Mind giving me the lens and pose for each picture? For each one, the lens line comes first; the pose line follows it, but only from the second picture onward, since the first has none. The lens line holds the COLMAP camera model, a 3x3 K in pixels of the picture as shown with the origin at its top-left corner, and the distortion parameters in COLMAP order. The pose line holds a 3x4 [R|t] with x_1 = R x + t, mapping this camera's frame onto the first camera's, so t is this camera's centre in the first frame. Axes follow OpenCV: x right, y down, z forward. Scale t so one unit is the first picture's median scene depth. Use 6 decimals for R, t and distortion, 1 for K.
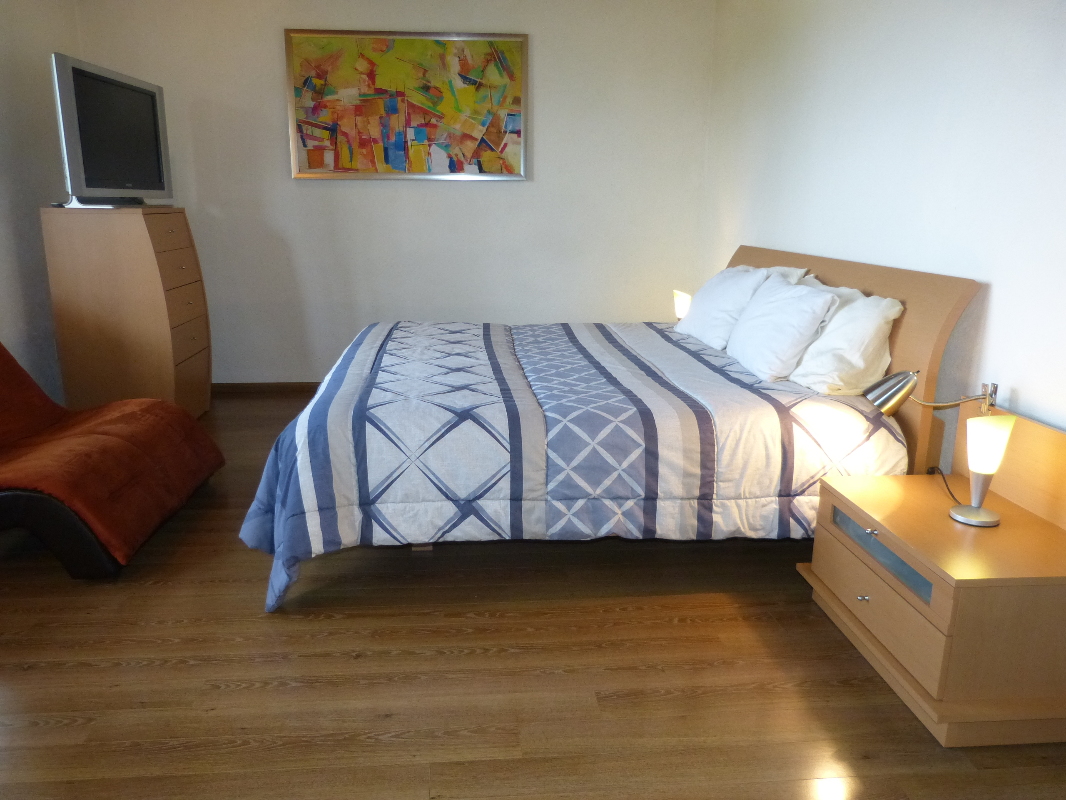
lens RADIAL K [[809.5, 0, 533.0], [0, 809.5, 400.0], [0, 0, 1]] dist [-0.048681, 0.054152]
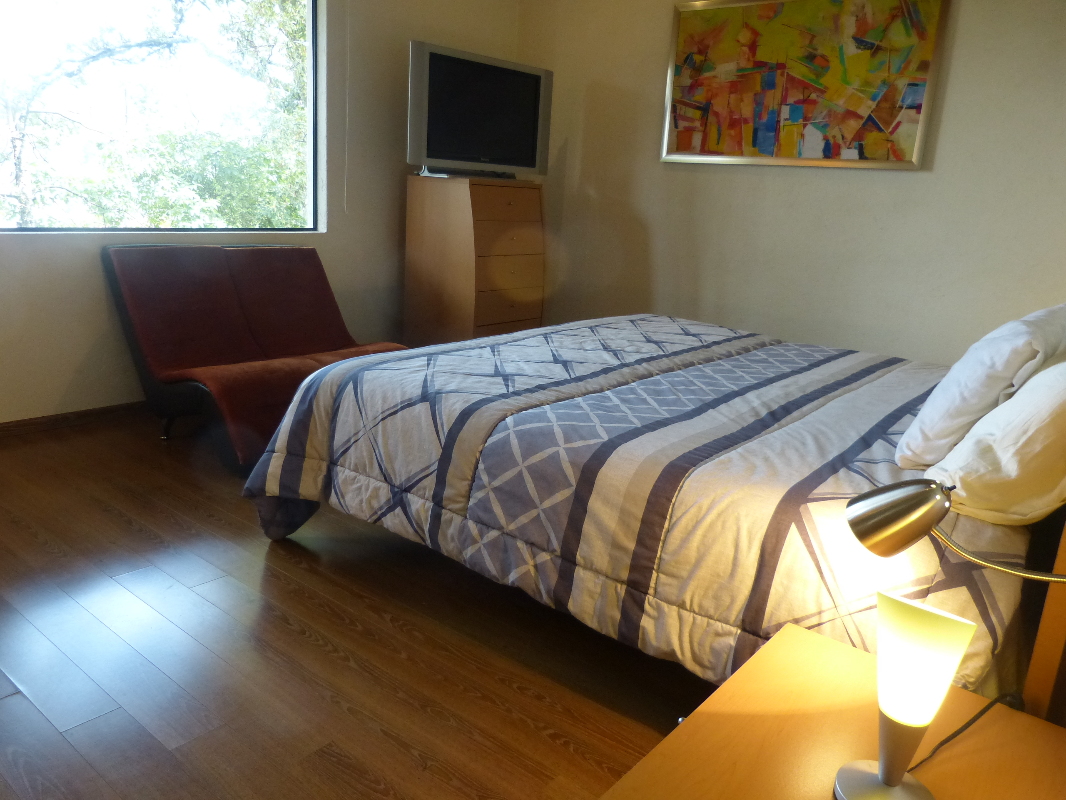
lens RADIAL K [[809.5, 0, 533.0], [0, 809.5, 400.0], [0, 0, 1]] dist [-0.048681, 0.054152]
pose [[0.715099, 0.207621, -0.667478, 0.300527], [-0.217609, 0.973545, 0.069689, -0.032621], [0.664289, 0.095415, 0.741361, 0.218603]]
